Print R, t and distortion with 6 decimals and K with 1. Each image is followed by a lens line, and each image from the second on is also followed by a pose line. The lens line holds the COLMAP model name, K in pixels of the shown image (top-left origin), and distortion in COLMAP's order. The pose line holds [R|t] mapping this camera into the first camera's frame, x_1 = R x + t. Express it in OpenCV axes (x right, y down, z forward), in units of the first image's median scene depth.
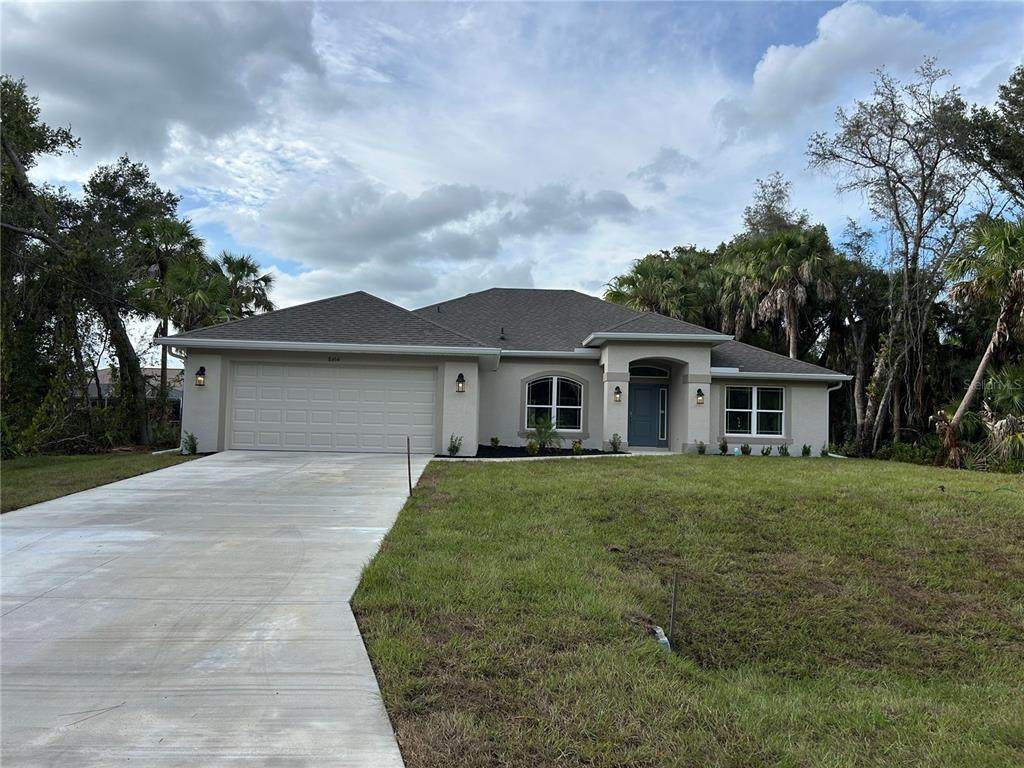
lens RADIAL K [[765.3, 0, 512.0], [0, 765.3, 384.0], [0, 0, 1]] dist [-0.002073, -0.000089]
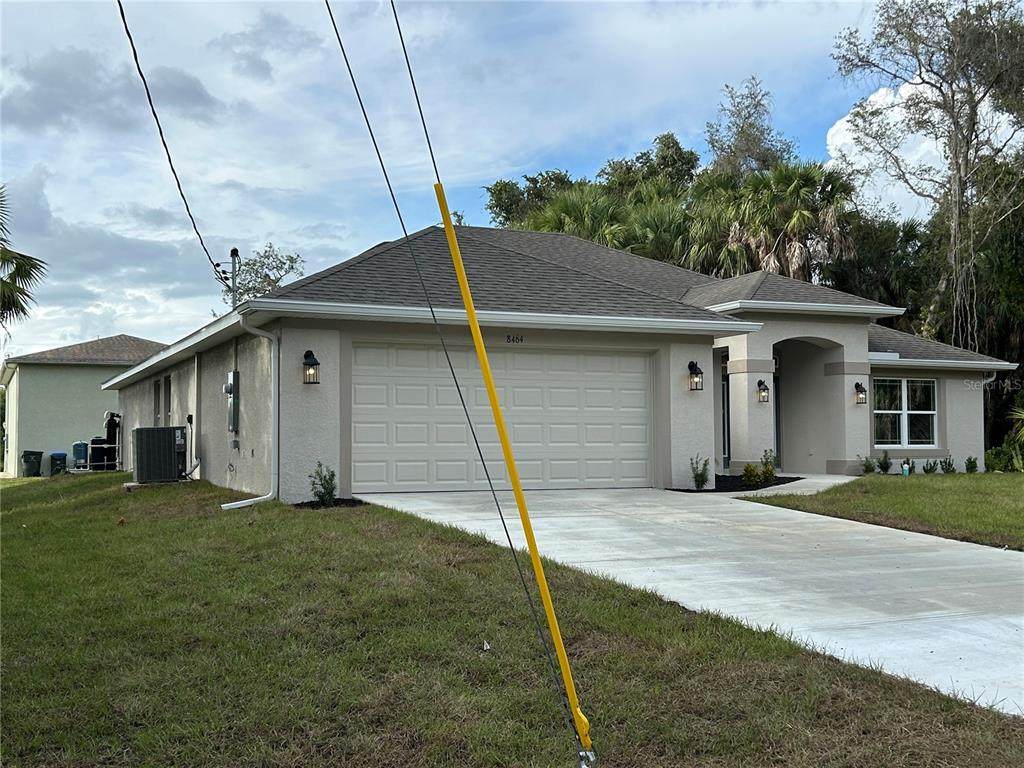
lens RADIAL K [[1171.6, 0, 512.0], [0, 1171.6, 384.0], [0, 0, 1]] dist [0.028405, 0.016948]
pose [[0.923576, -0.006705, 0.383356, -0.458298], [0.002917, 0.999941, 0.010463, -0.004562], [-0.383403, -0.008545, 0.923542, 0.116900]]
